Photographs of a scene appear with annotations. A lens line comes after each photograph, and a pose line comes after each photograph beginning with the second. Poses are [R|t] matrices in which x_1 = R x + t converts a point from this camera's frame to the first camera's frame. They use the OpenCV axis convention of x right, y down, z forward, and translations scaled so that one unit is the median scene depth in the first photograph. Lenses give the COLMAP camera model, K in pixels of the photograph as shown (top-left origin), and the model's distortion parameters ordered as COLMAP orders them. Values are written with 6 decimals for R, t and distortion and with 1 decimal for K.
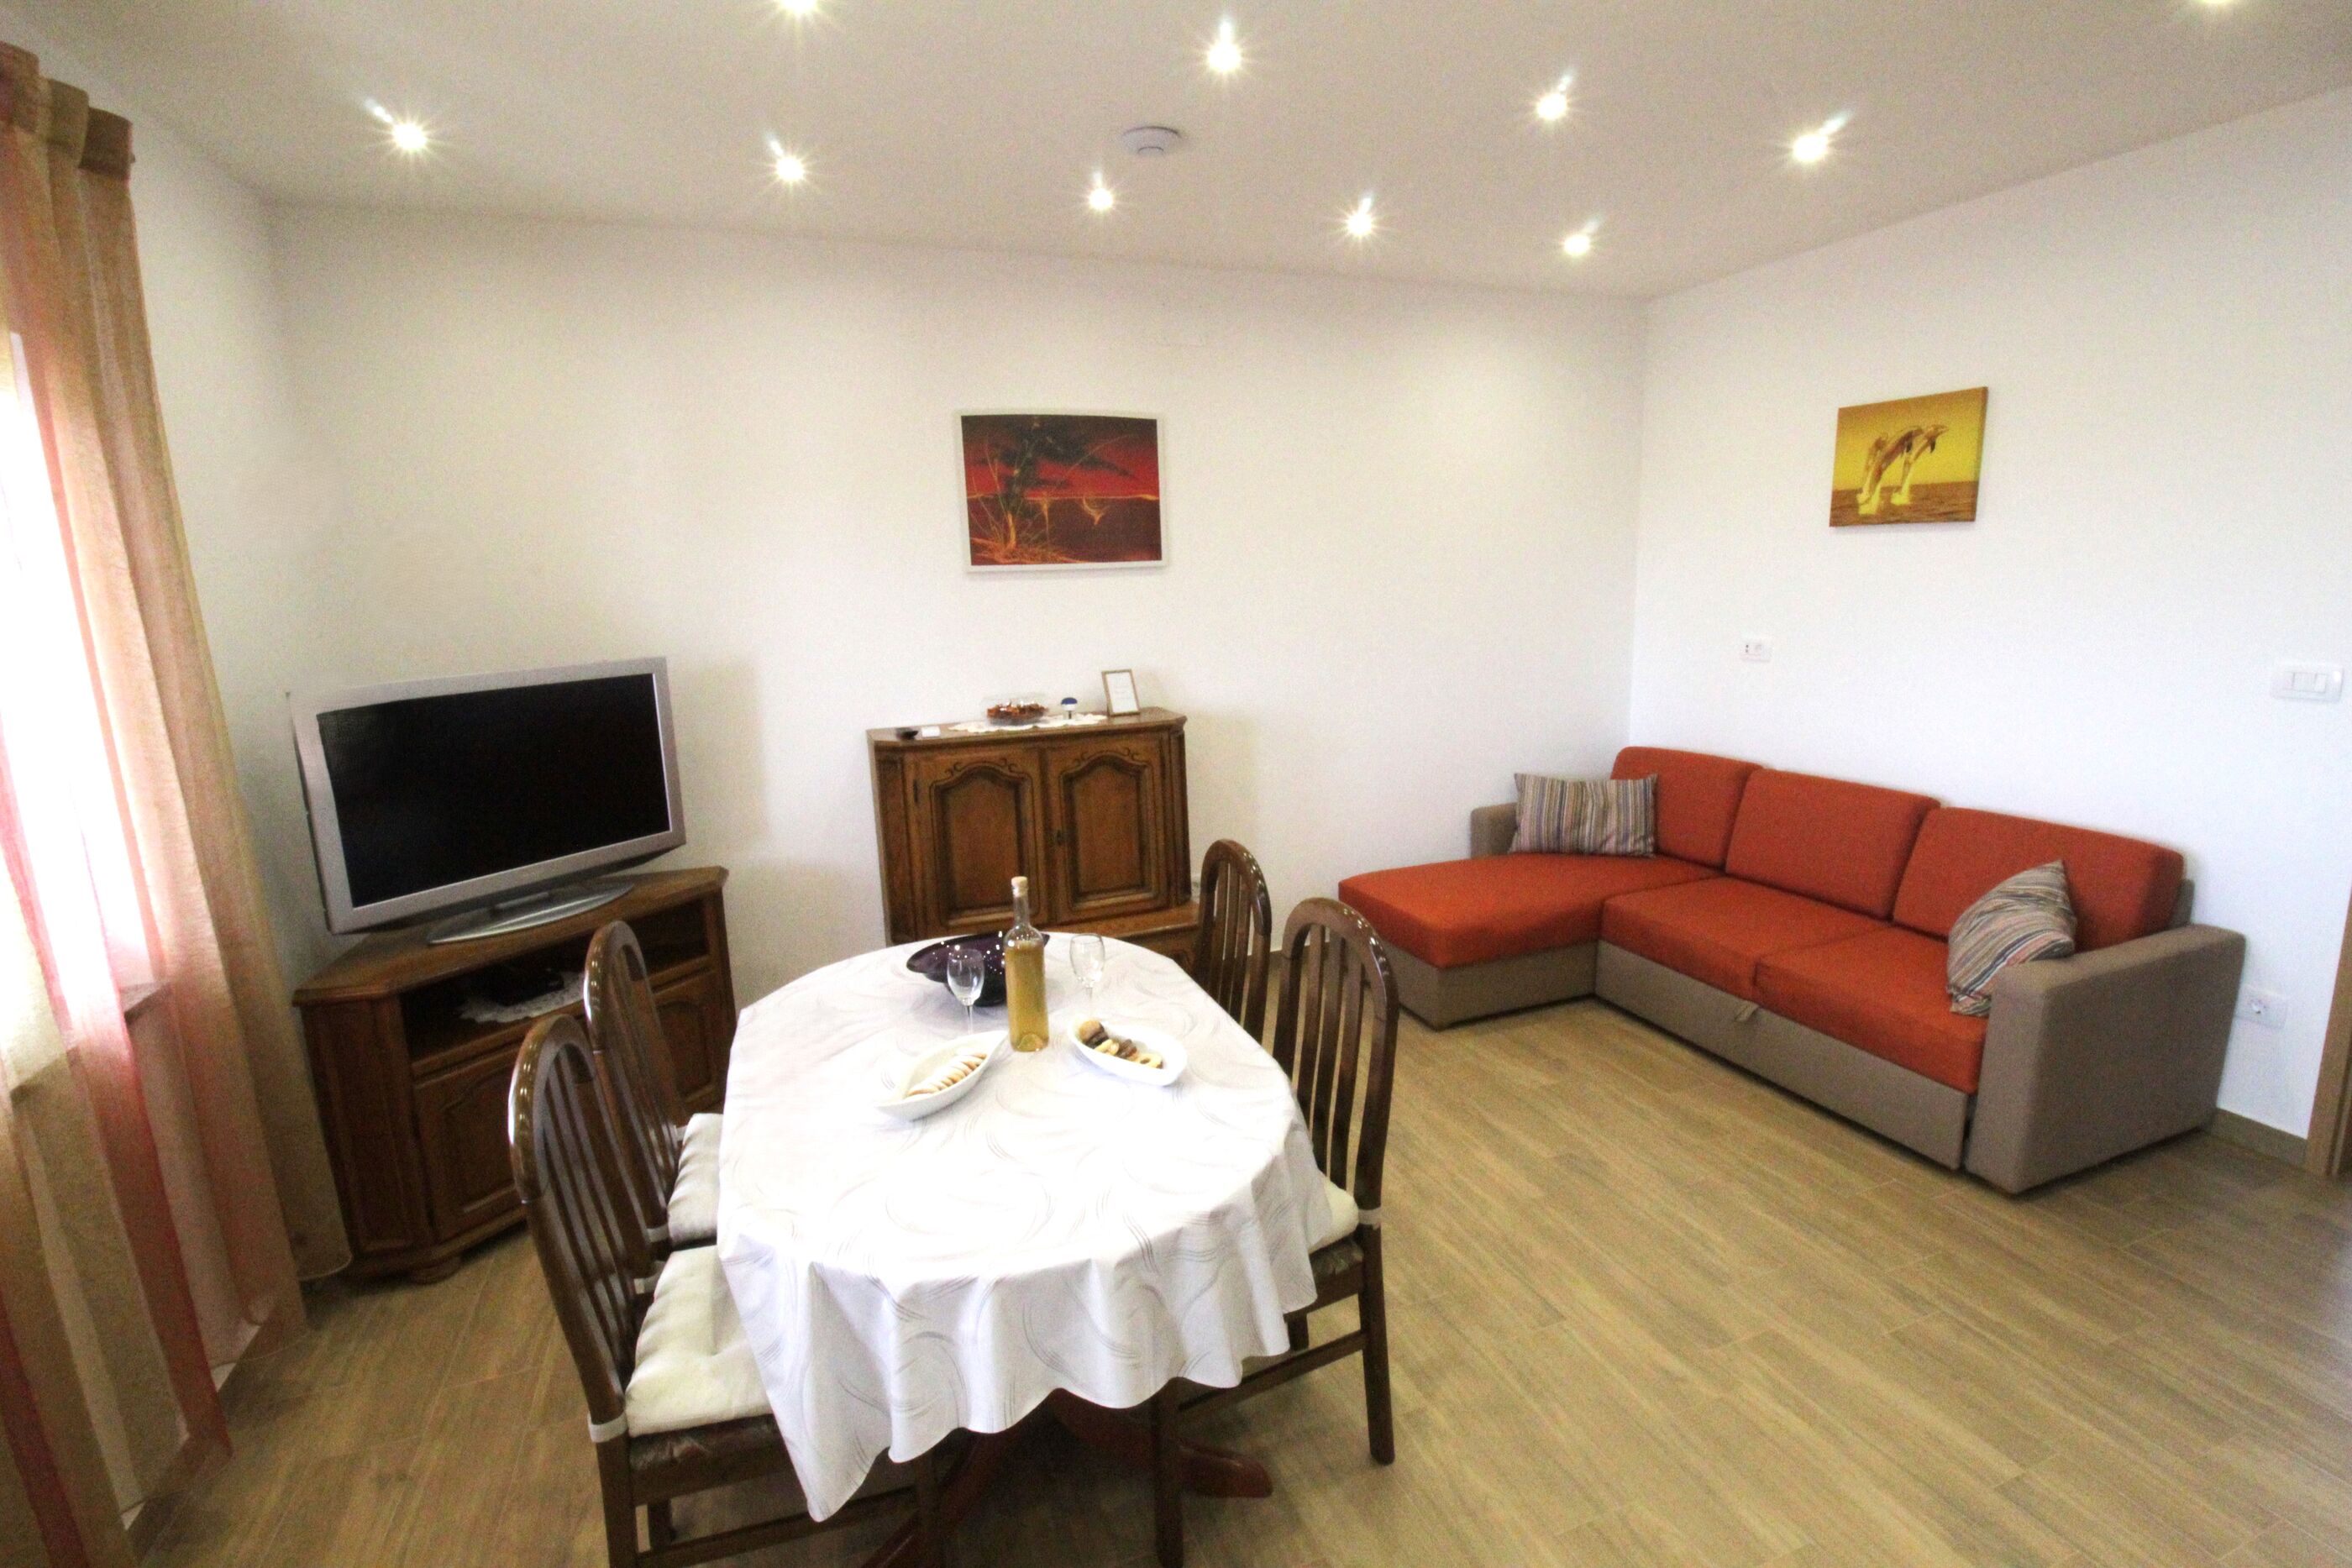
lens RADIAL K [[1091.4, 0, 1204.8], [0, 1091.4, 781.5], [0, 0, 1]] dist [0.001161, -0.014012]
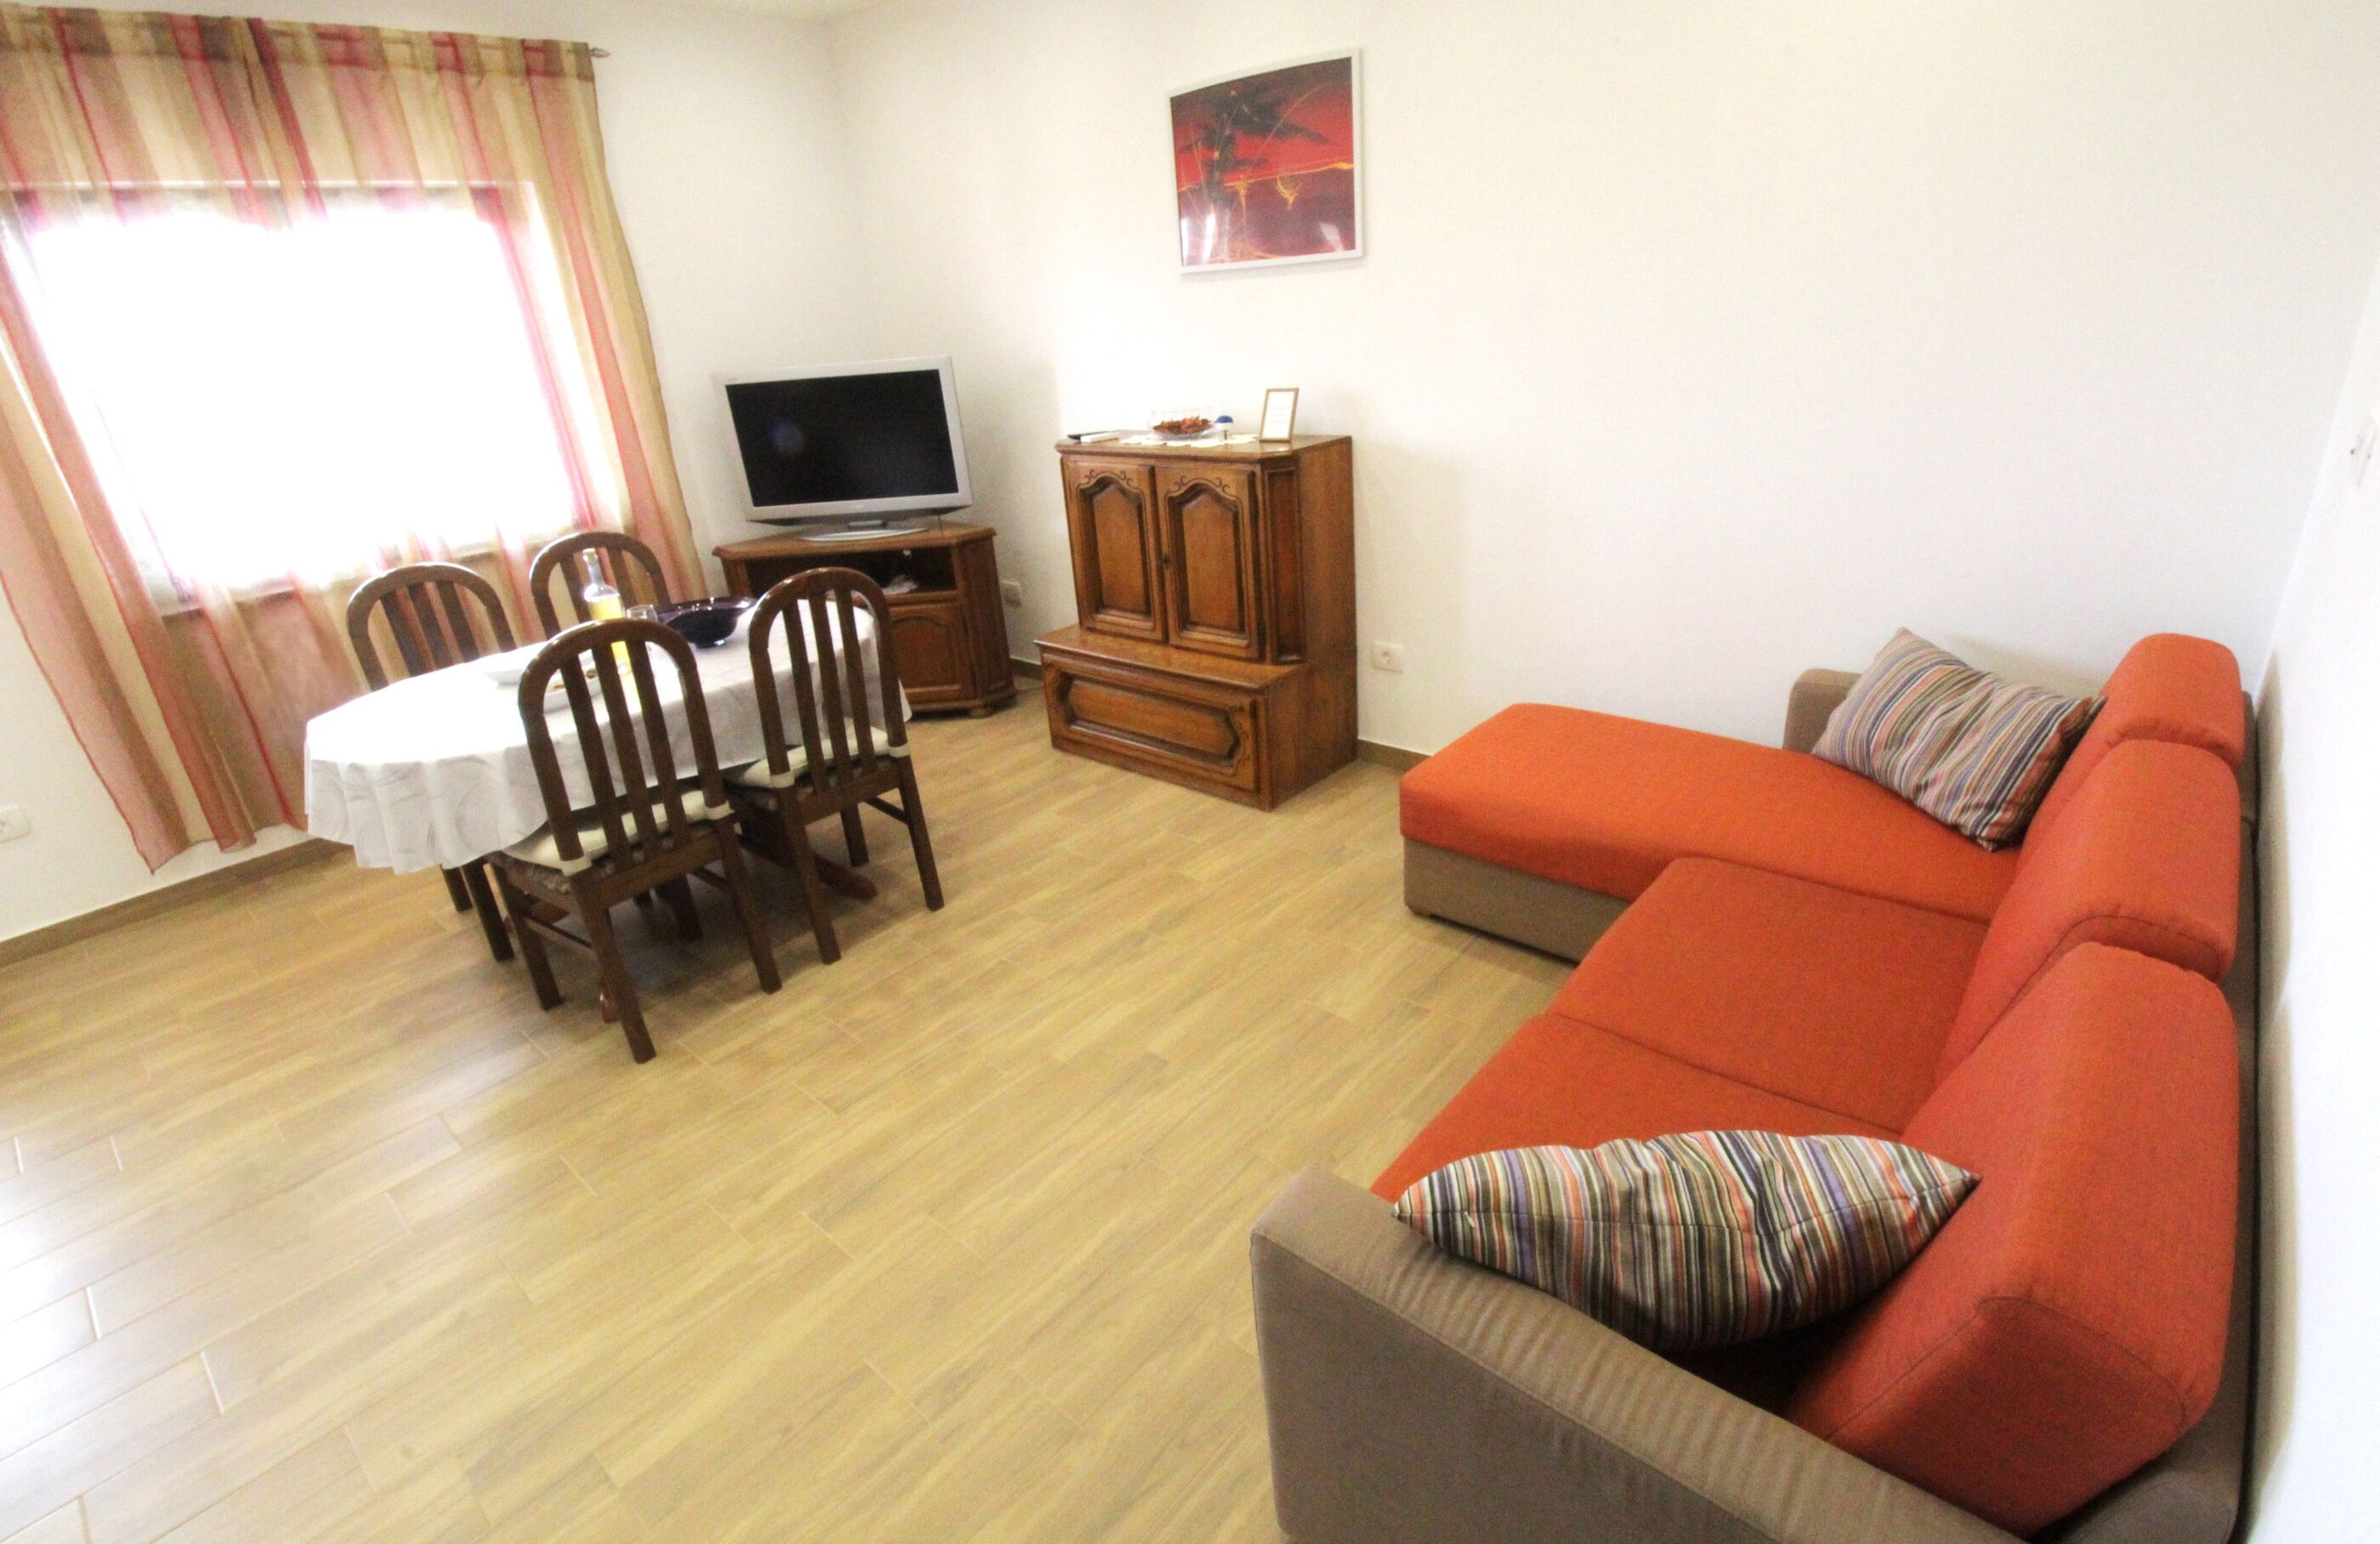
lens RADIAL K [[1121.2, 0, 1213.8], [0, 1121.2, 752.1], [0, 0, 1]] dist [-0.004141, -0.000473]
pose [[0.466925, 0.336998, -0.817566, 0.789493], [-0.110923, 0.939555, 0.323931, -0.121454], [0.877313, -0.060565, 0.476083, 0.540934]]
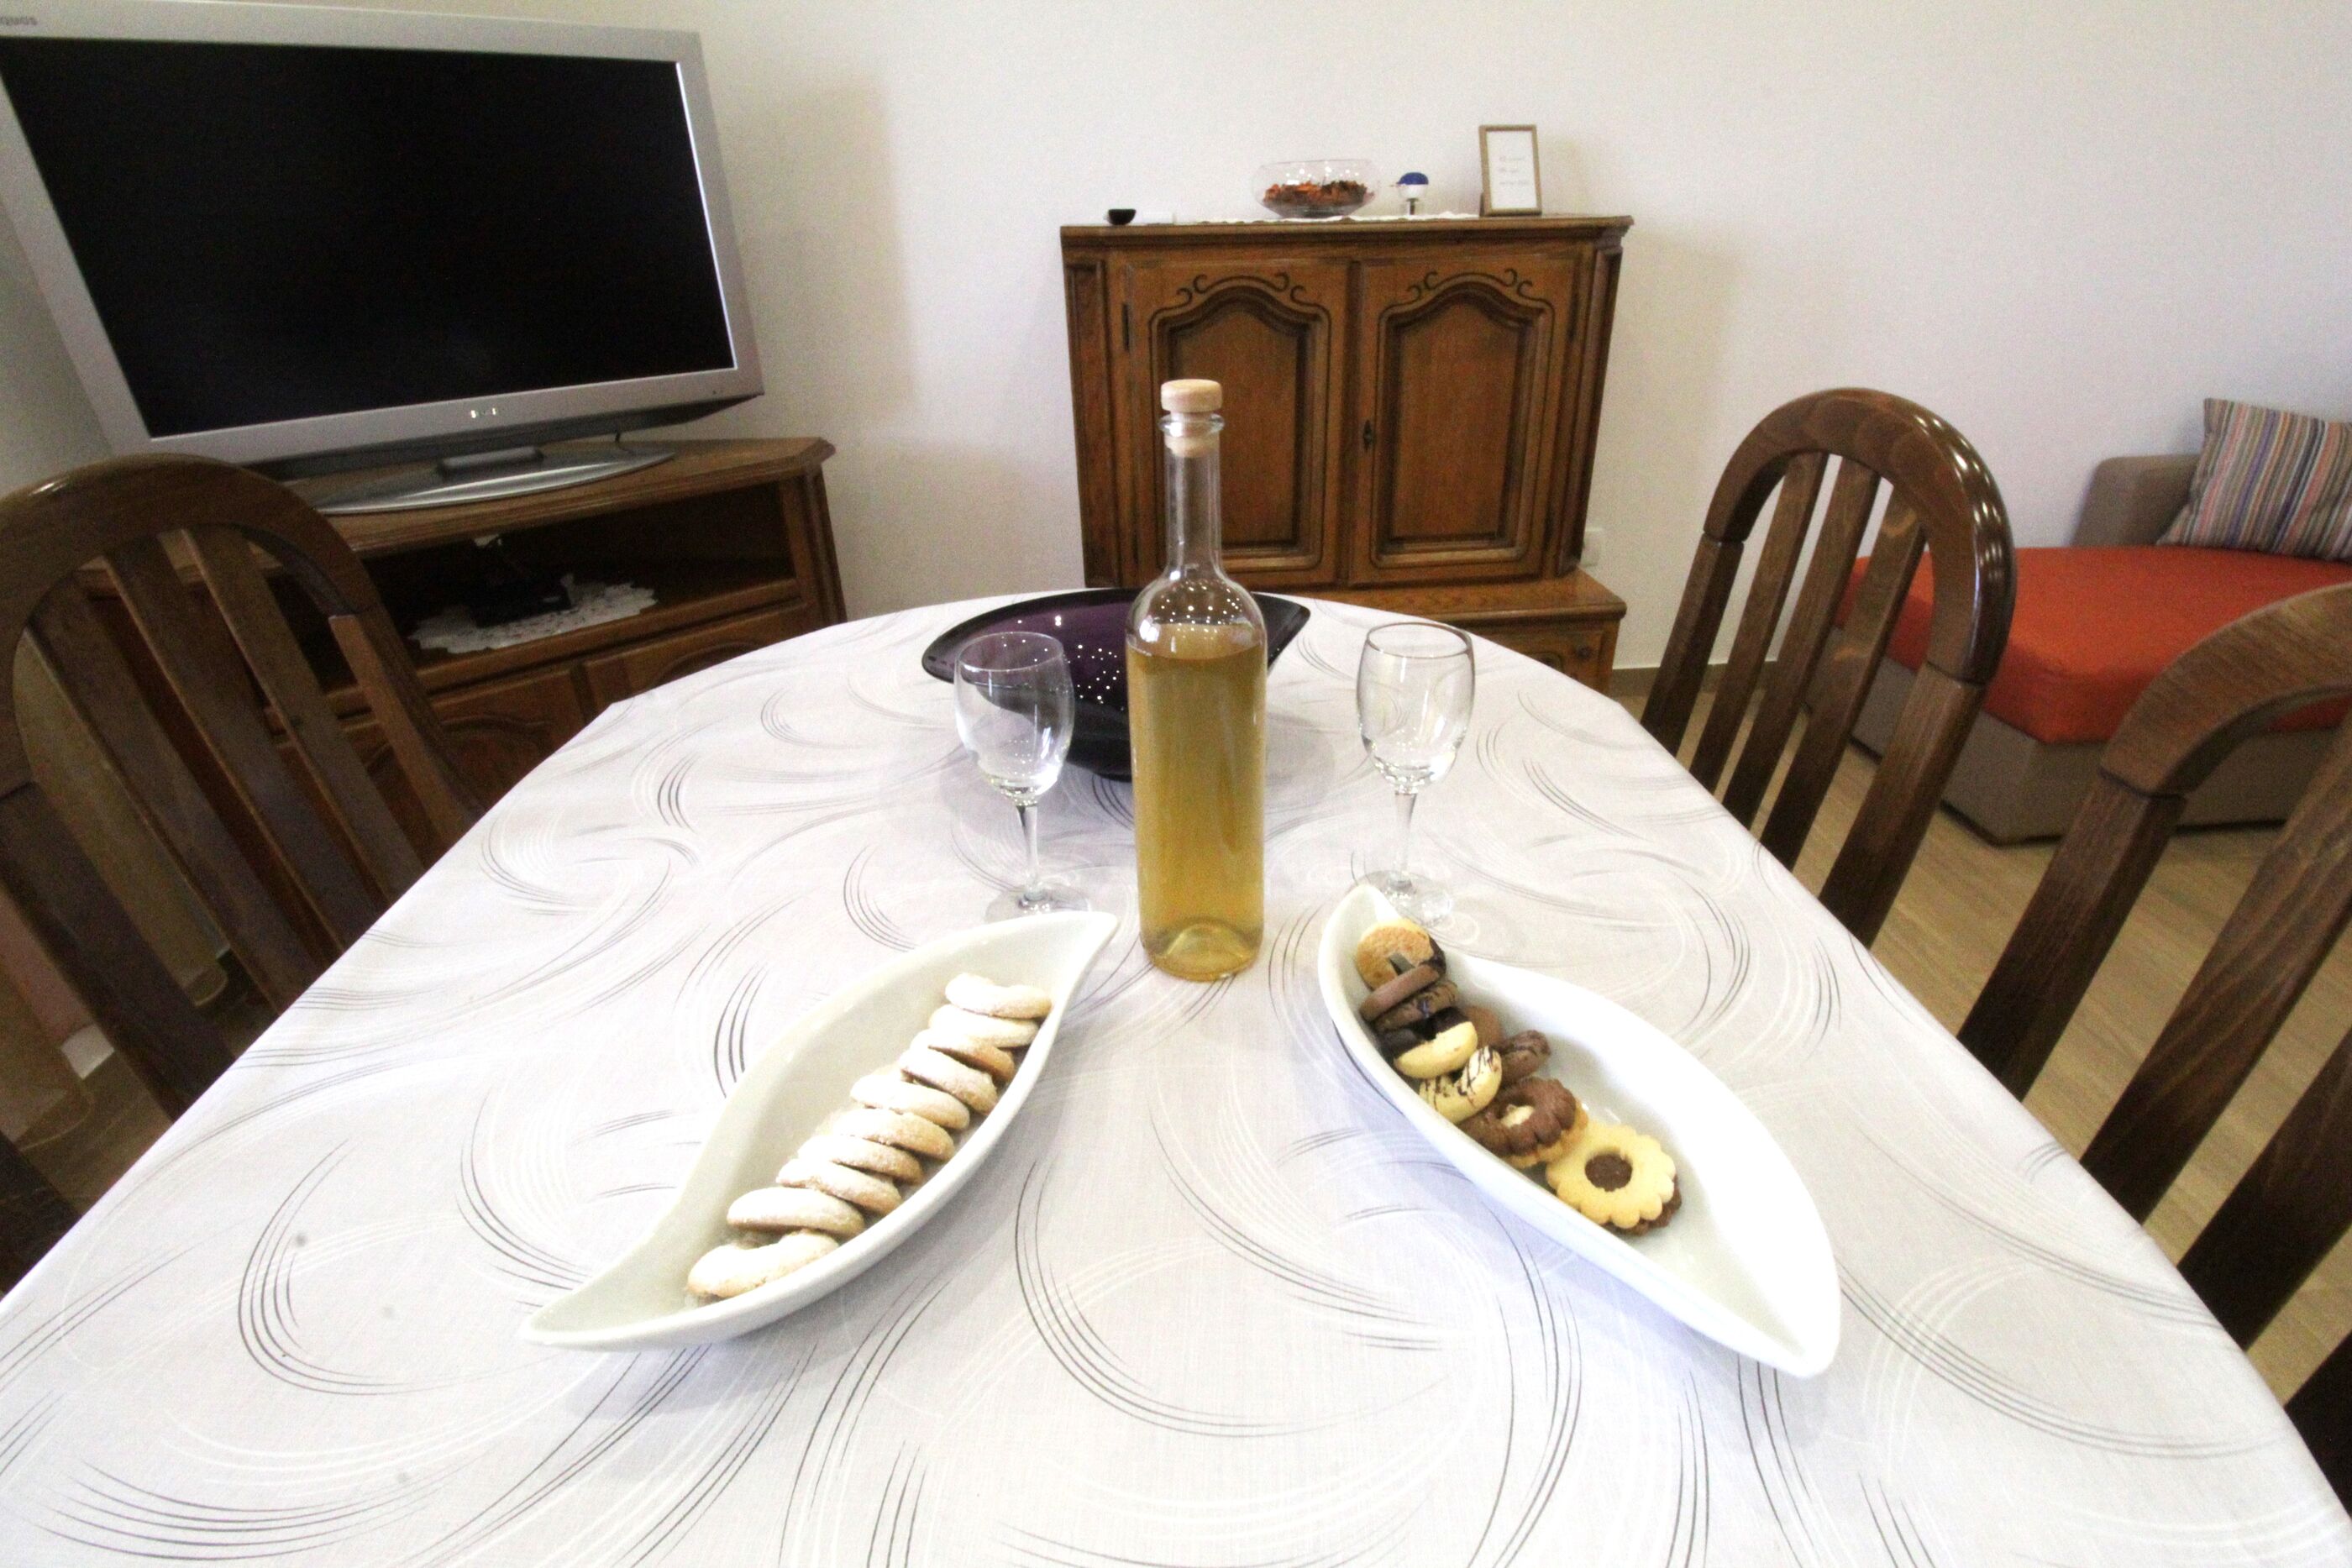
lens RADIAL K [[1094.7, 0, 1204.0], [0, 1094.7, 784.8], [0, 0, 1]] dist [0.001038, -0.012417]
pose [[0.958758, 0.146336, -0.243656, -0.049169], [-0.066103, 0.948571, 0.309587, 0.053629], [0.276428, -0.280713, 0.919123, 0.398968]]
